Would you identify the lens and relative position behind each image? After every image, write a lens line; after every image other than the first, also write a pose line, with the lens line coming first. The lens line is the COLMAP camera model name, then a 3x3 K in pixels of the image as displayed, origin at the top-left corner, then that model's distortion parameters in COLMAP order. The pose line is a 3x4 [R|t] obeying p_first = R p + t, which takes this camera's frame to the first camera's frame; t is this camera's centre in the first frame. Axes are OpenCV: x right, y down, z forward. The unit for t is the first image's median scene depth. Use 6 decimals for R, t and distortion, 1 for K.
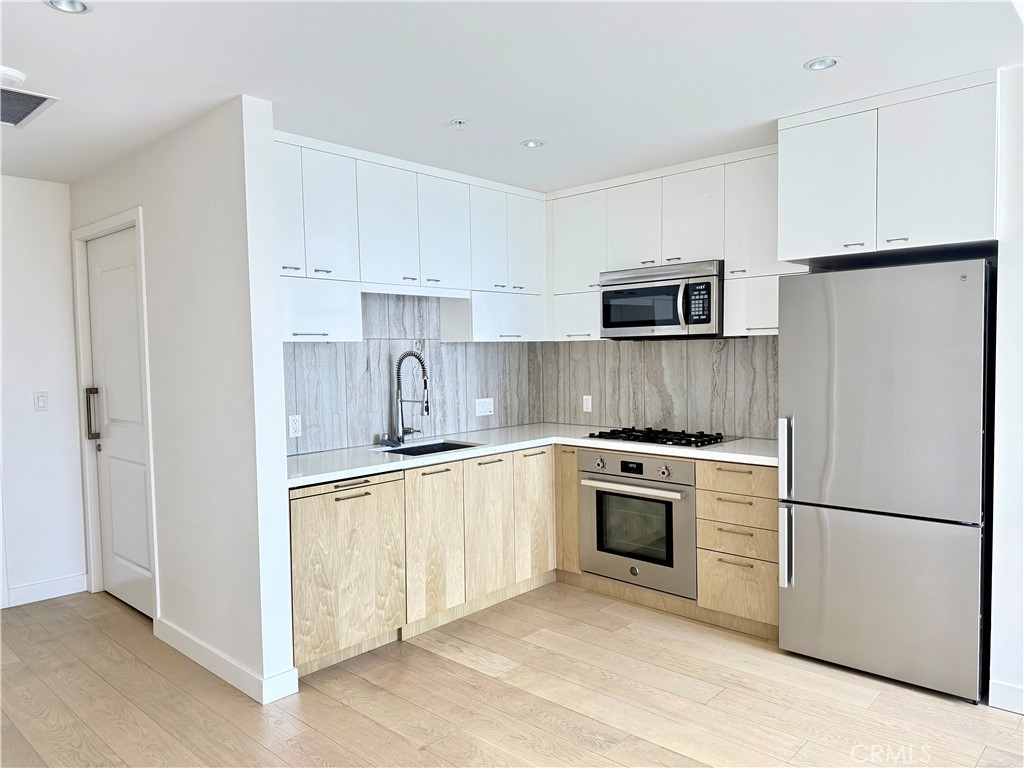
lens RADIAL K [[716.4, 0, 510.3], [0, 716.4, 389.5], [0, 0, 1]] dist [0.140420, -0.202443]
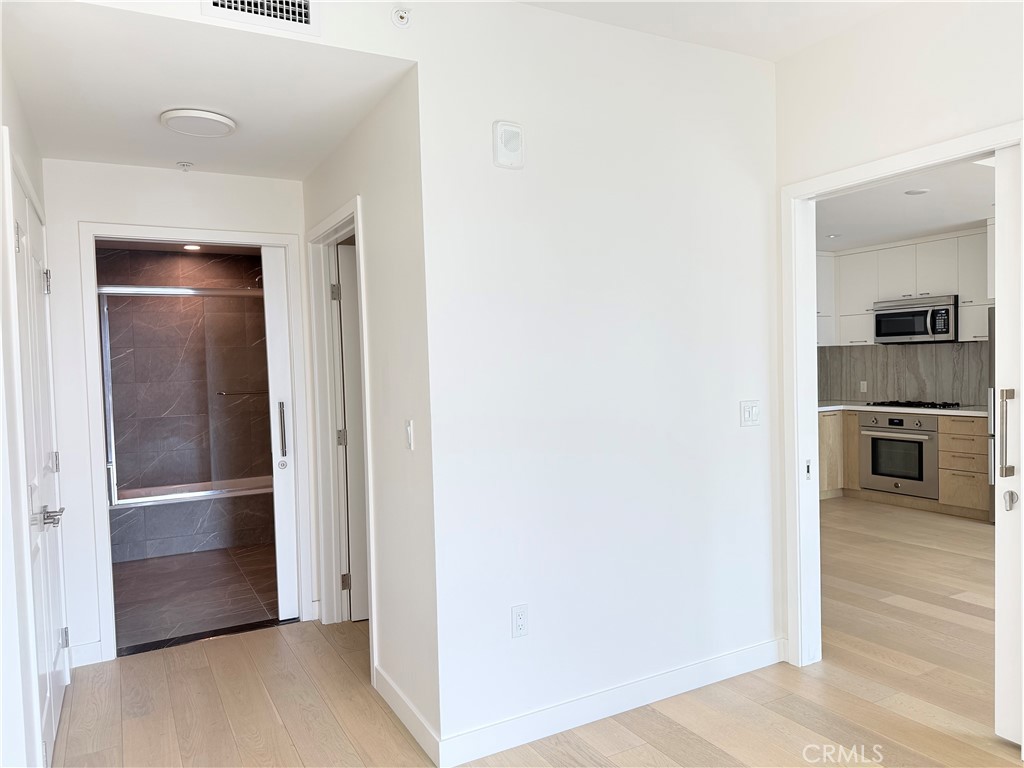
lens RADIAL K [[727.2, 0, 510.5], [0, 727.2, 387.6], [0, 0, 1]] dist [0.064336, -0.087683]
pose [[0.949249, 0.001564, -0.314521, -0.135479], [-0.005244, 0.999927, -0.010855, 0.051420], [0.314481, 0.011954, 0.949188, -0.850285]]
